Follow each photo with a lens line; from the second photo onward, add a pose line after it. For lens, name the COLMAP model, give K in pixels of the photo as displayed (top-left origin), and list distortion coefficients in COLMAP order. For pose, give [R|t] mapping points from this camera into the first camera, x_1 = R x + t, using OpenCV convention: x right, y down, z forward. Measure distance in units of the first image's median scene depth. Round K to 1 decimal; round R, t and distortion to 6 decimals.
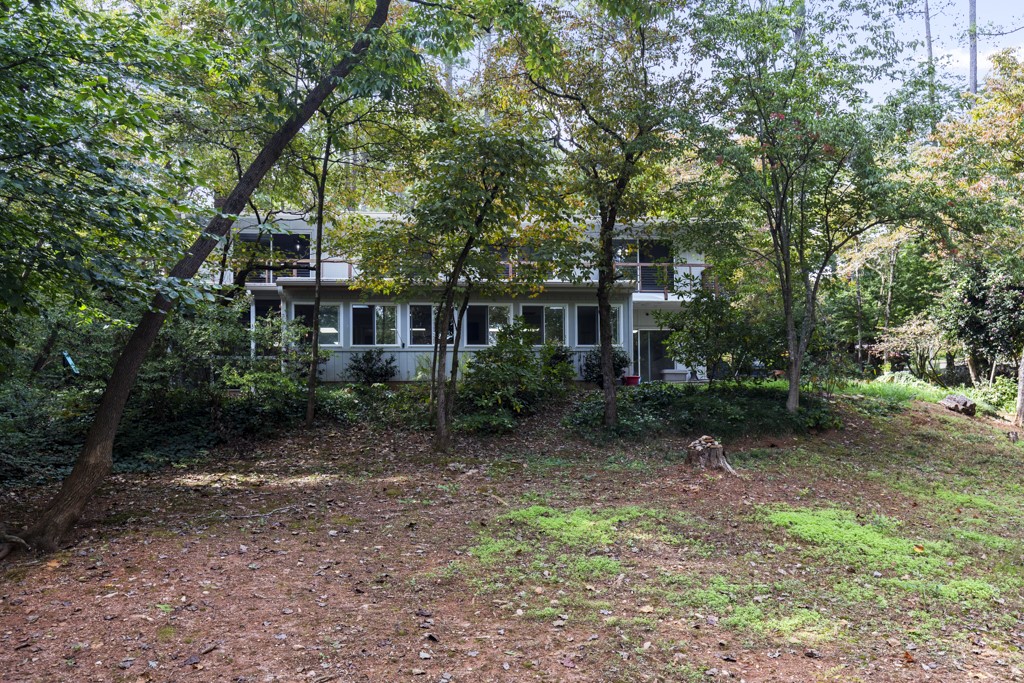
lens RADIAL K [[815.0, 0, 512.0], [0, 815.0, 341.5], [0, 0, 1]] dist [-0.002939, -0.004464]
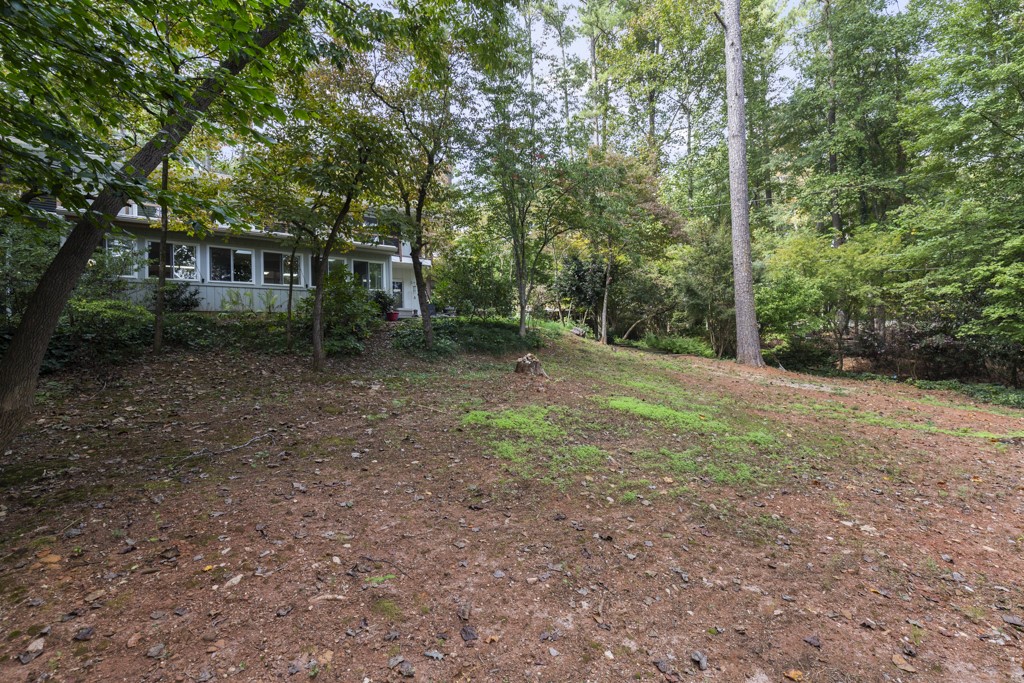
lens RADIAL K [[474.8, 0, 517.1], [0, 474.8, 360.6], [0, 0, 1]] dist [0.000815, 0.000116]
pose [[0.810167, -0.033294, 0.585253, -0.238600], [-0.053283, 0.990070, 0.130083, 0.007816], [-0.583773, -0.136573, 0.800348, 0.216558]]
